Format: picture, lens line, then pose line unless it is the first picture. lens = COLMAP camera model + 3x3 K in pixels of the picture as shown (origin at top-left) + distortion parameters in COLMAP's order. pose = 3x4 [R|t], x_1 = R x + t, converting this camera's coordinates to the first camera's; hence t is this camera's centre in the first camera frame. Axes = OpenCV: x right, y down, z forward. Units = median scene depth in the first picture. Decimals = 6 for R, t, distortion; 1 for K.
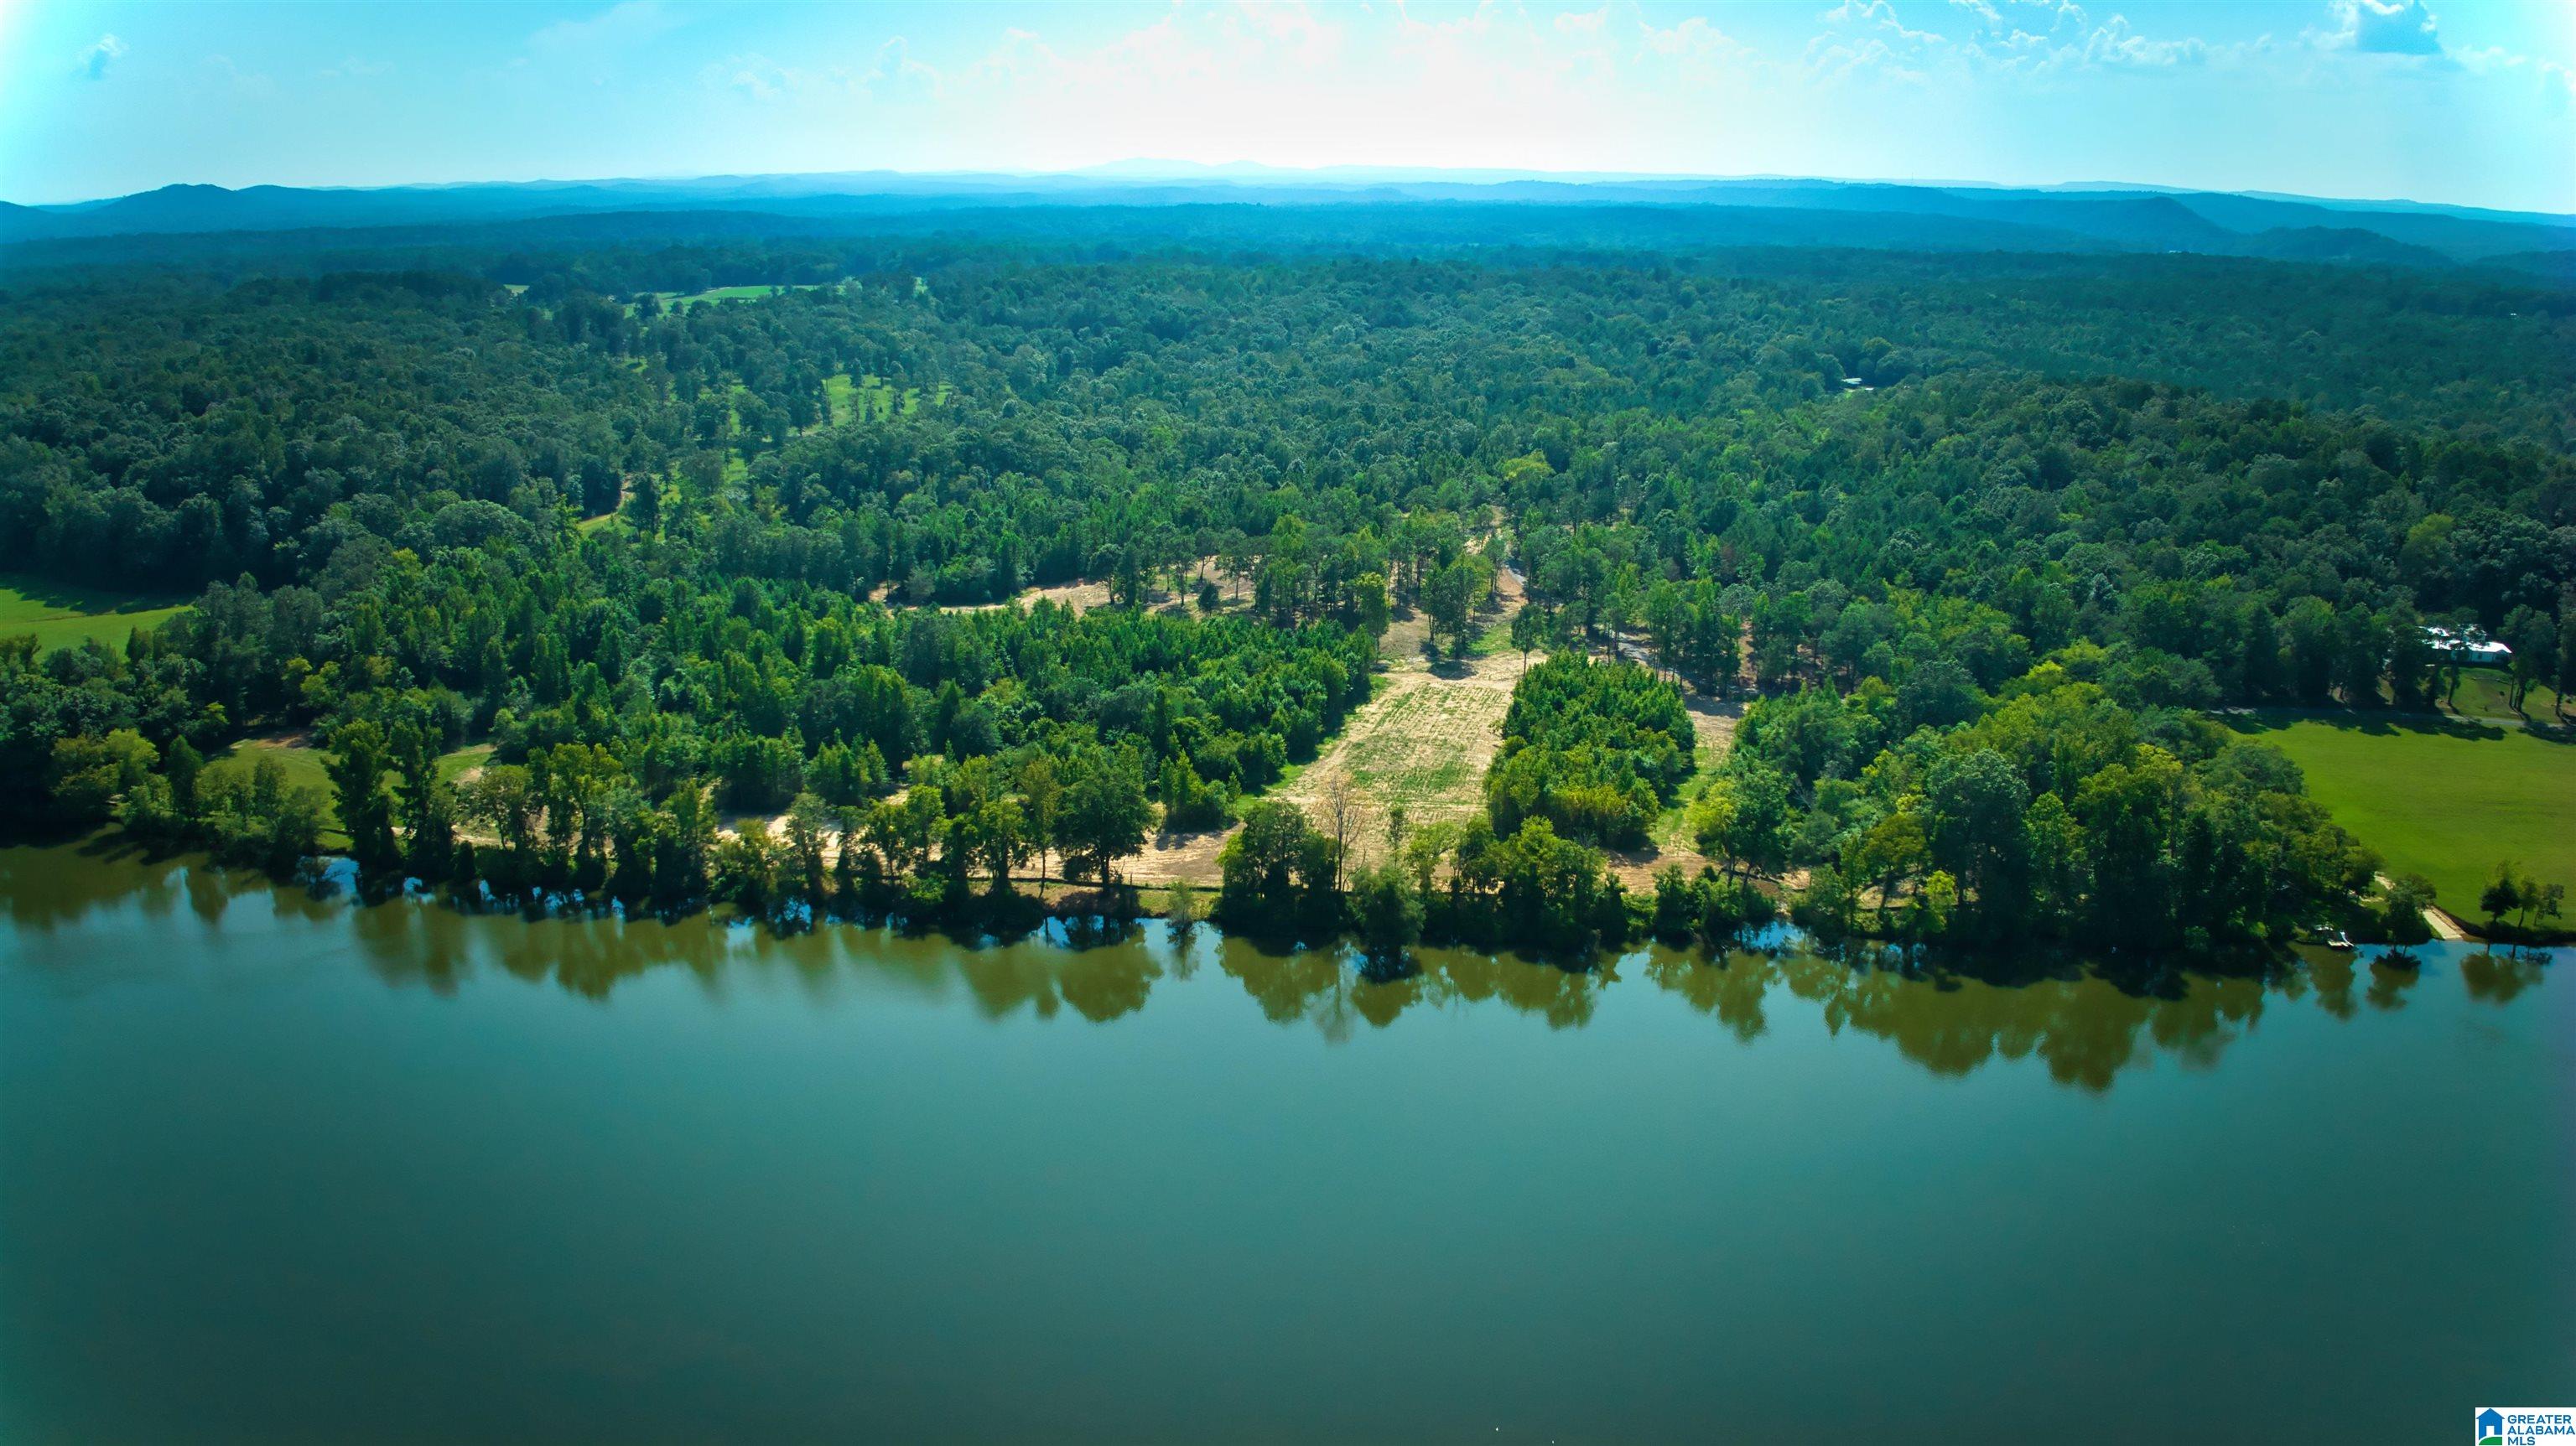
lens RADIAL K [[1806.1, 0, 1296.9], [0, 1806.1, 710.3], [0, 0, 1]] dist [-0.103735, -0.014005]
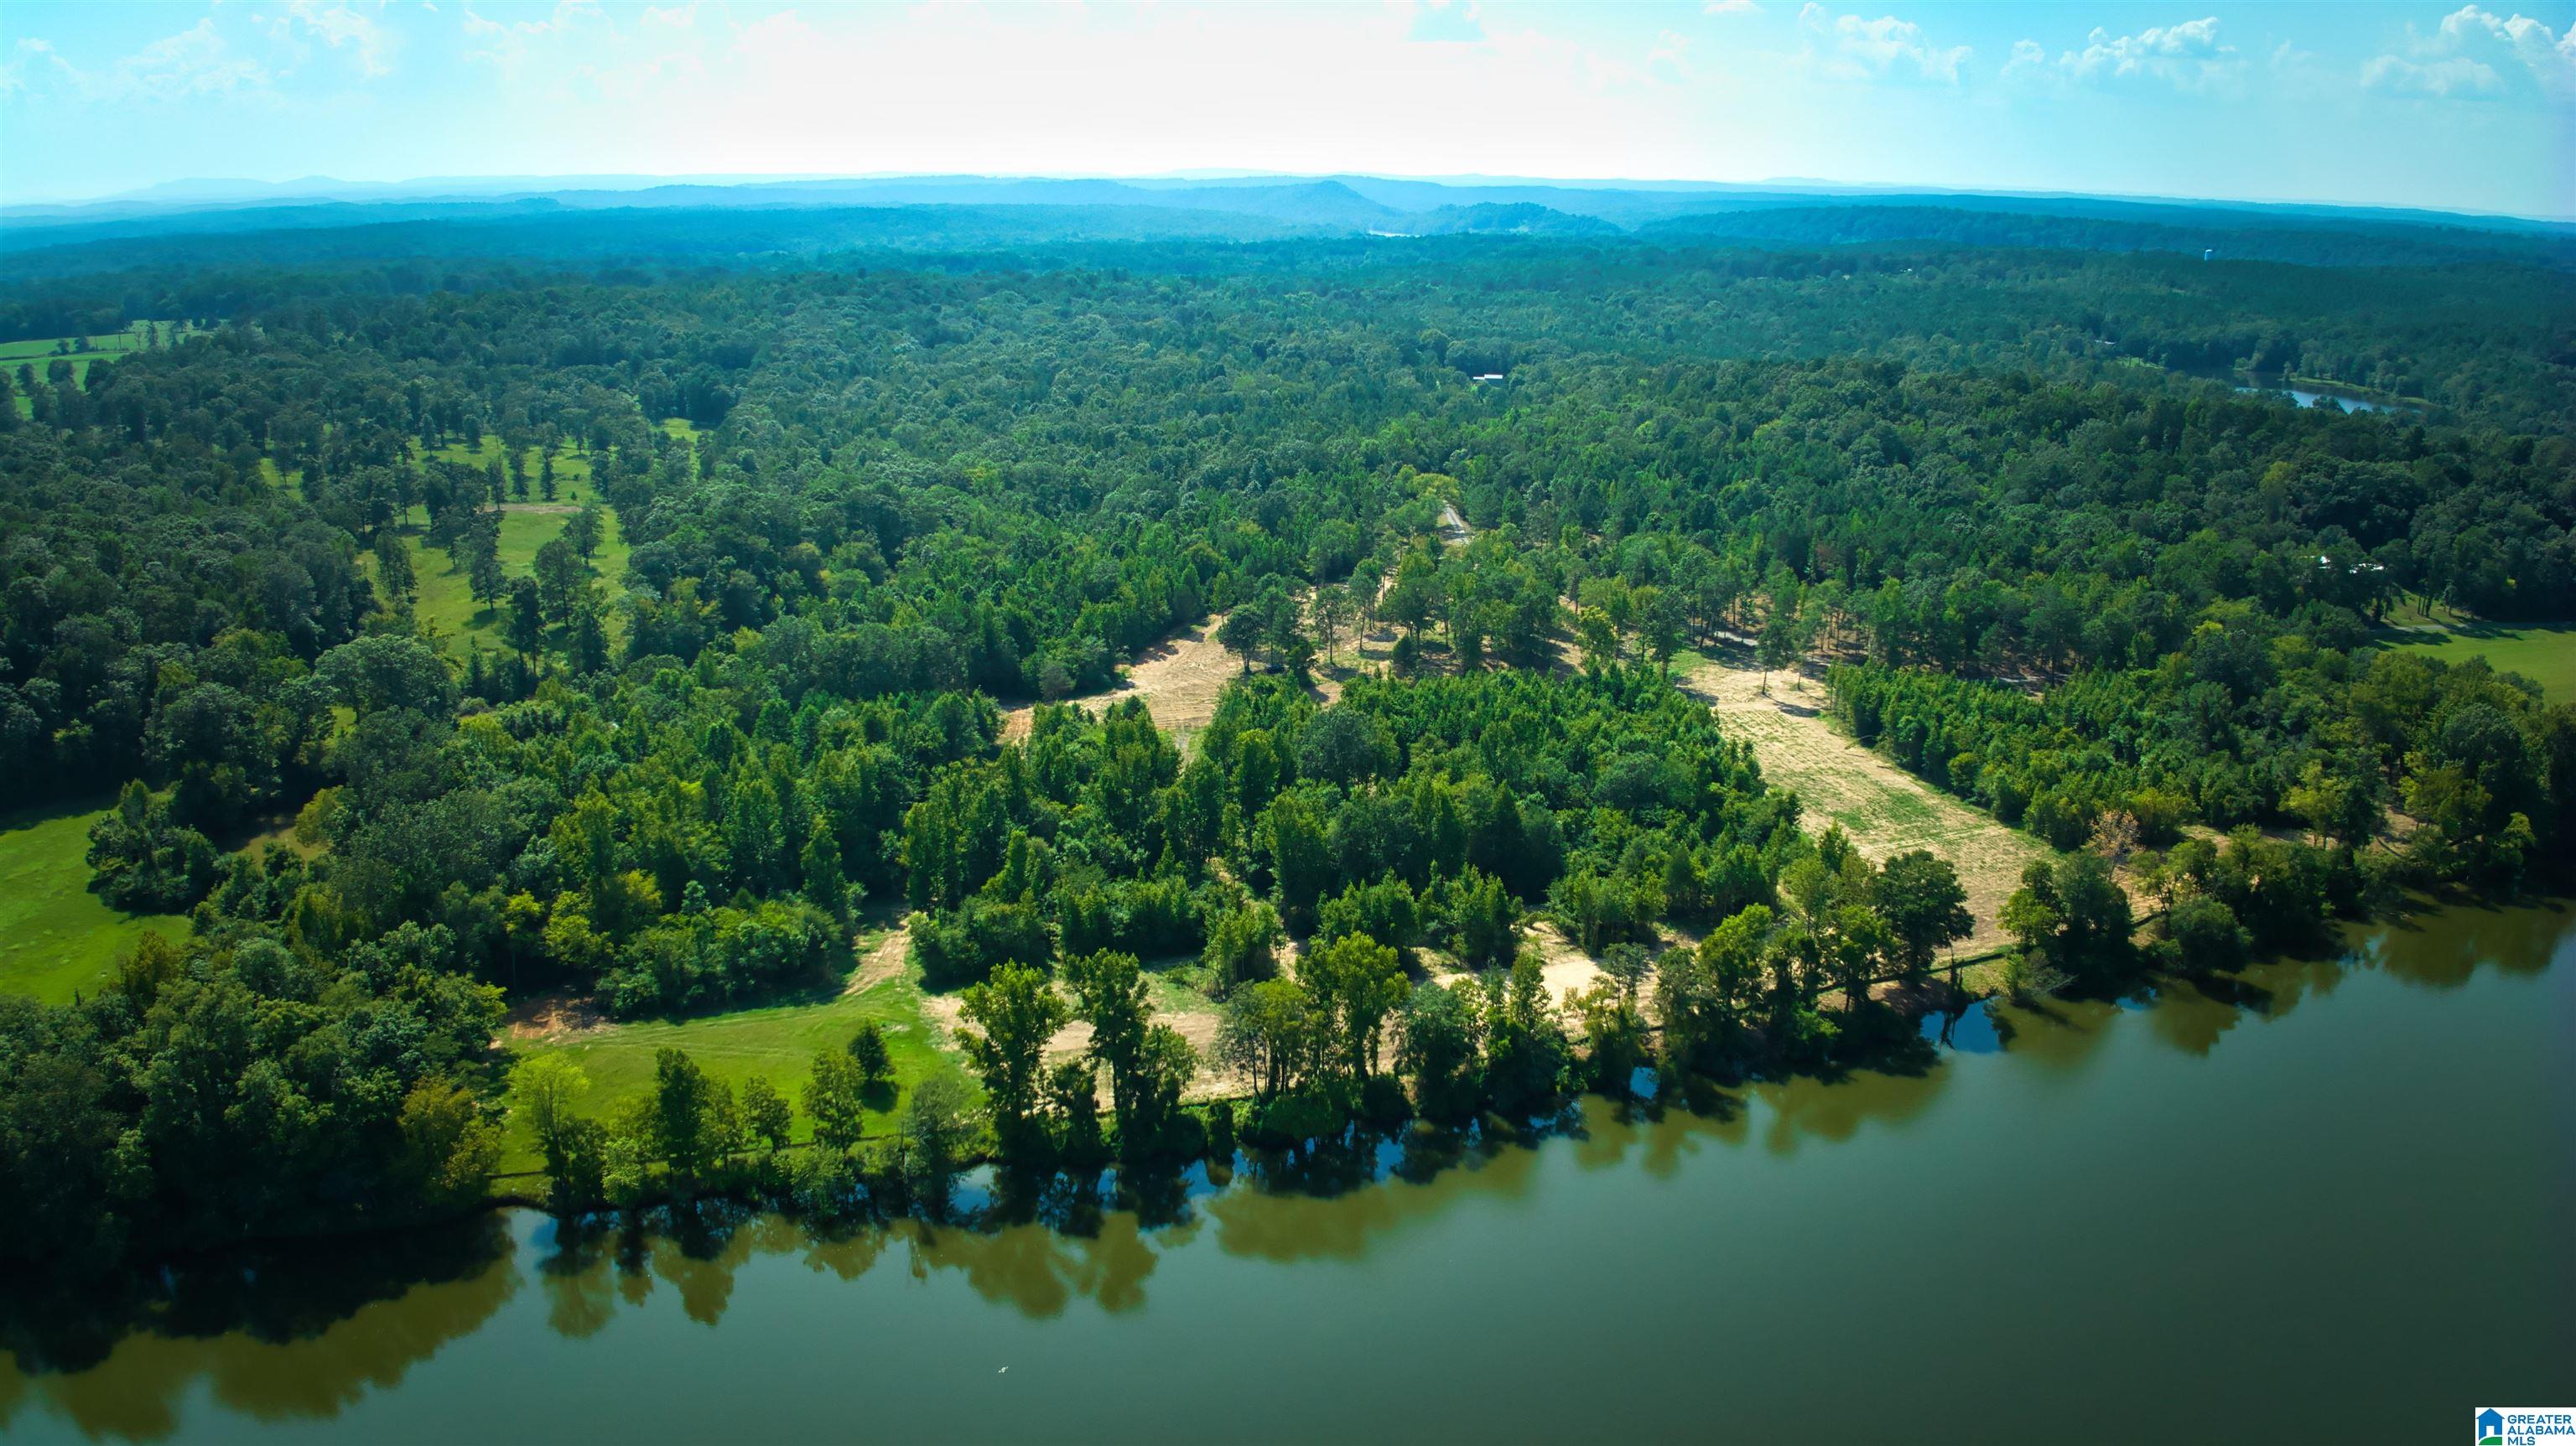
lens RADIAL K [[1806.1, 0, 1301.6], [0, 1806.1, 716.8], [0, 0, 1]] dist [-0.103735, -0.014005]
pose [[0.887786, -0.132411, 0.440798, -0.442893], [0.130372, 0.990845, 0.035064, -0.061304], [-0.441406, 0.026338, 0.896921, 0.190161]]
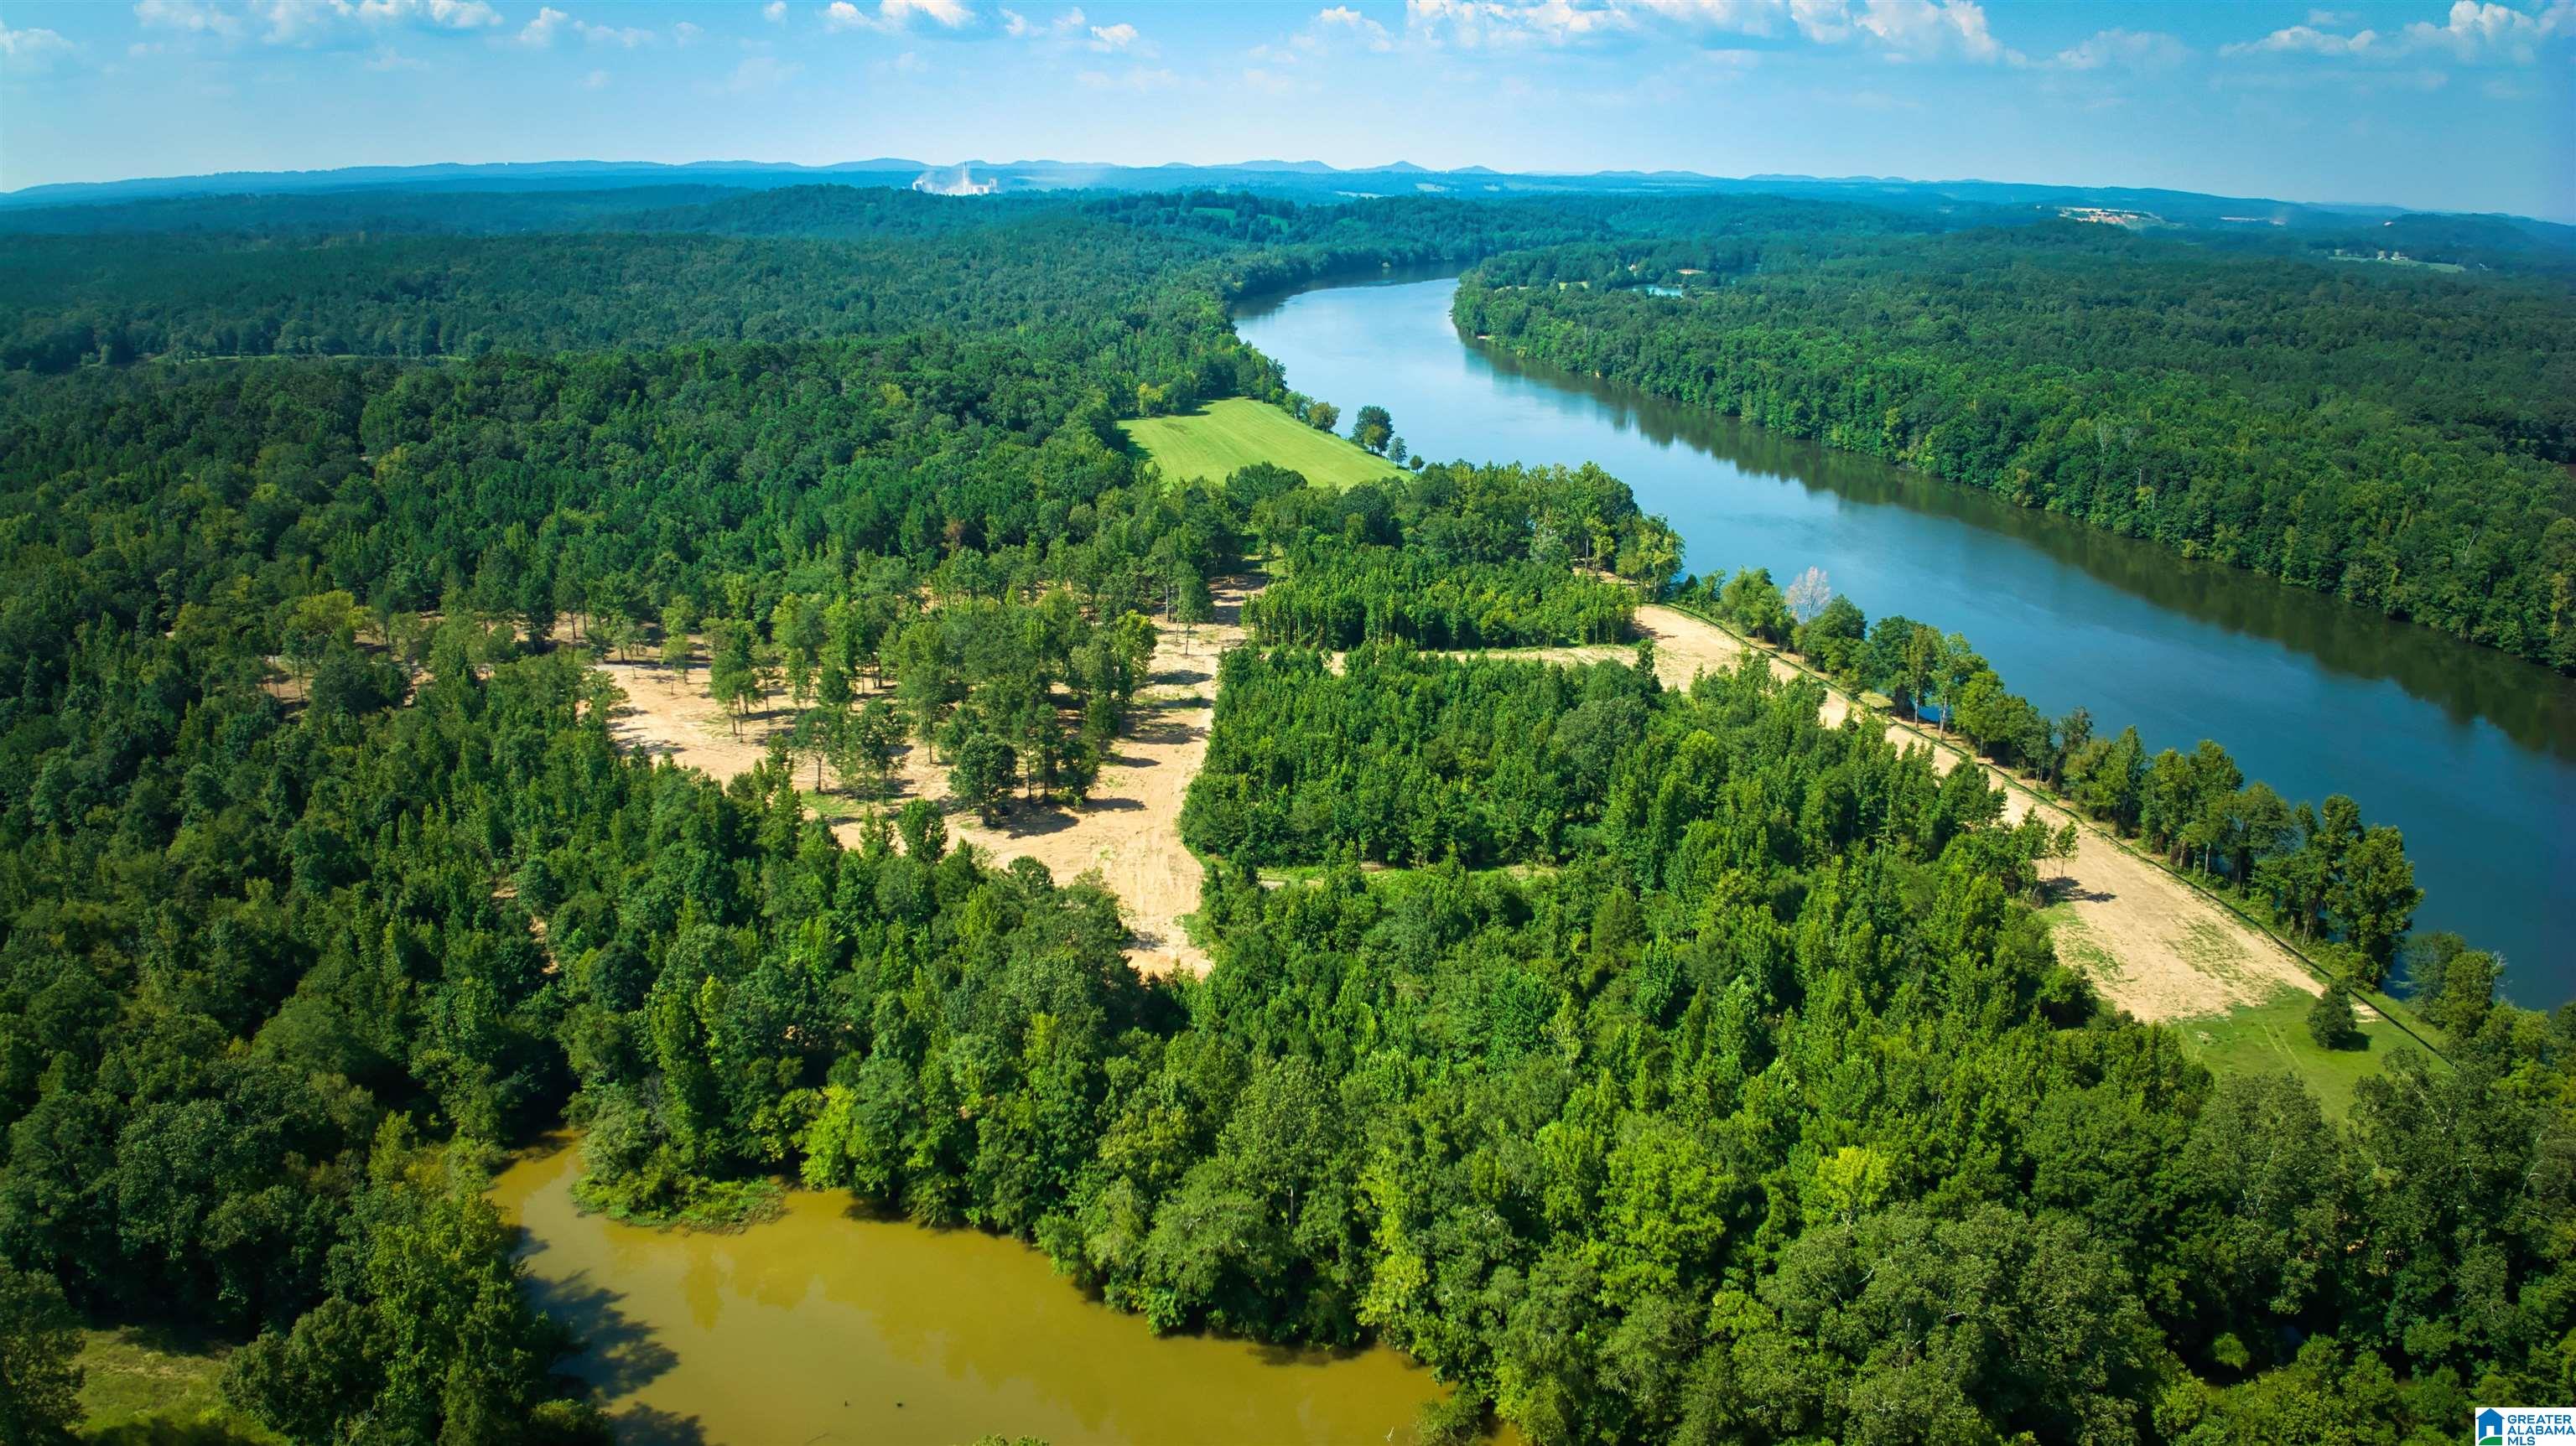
lens RADIAL K [[1806.1, 0, 1299.4], [0, 1806.1, 722.3], [0, 0, 1]] dist [-0.103735, -0.014005]
pose [[-0.318161, -0.288599, 0.903042, -0.645267], [0.263391, 0.888130, 0.376631, -0.278702], [-0.910713, 0.357683, -0.206554, 0.961022]]
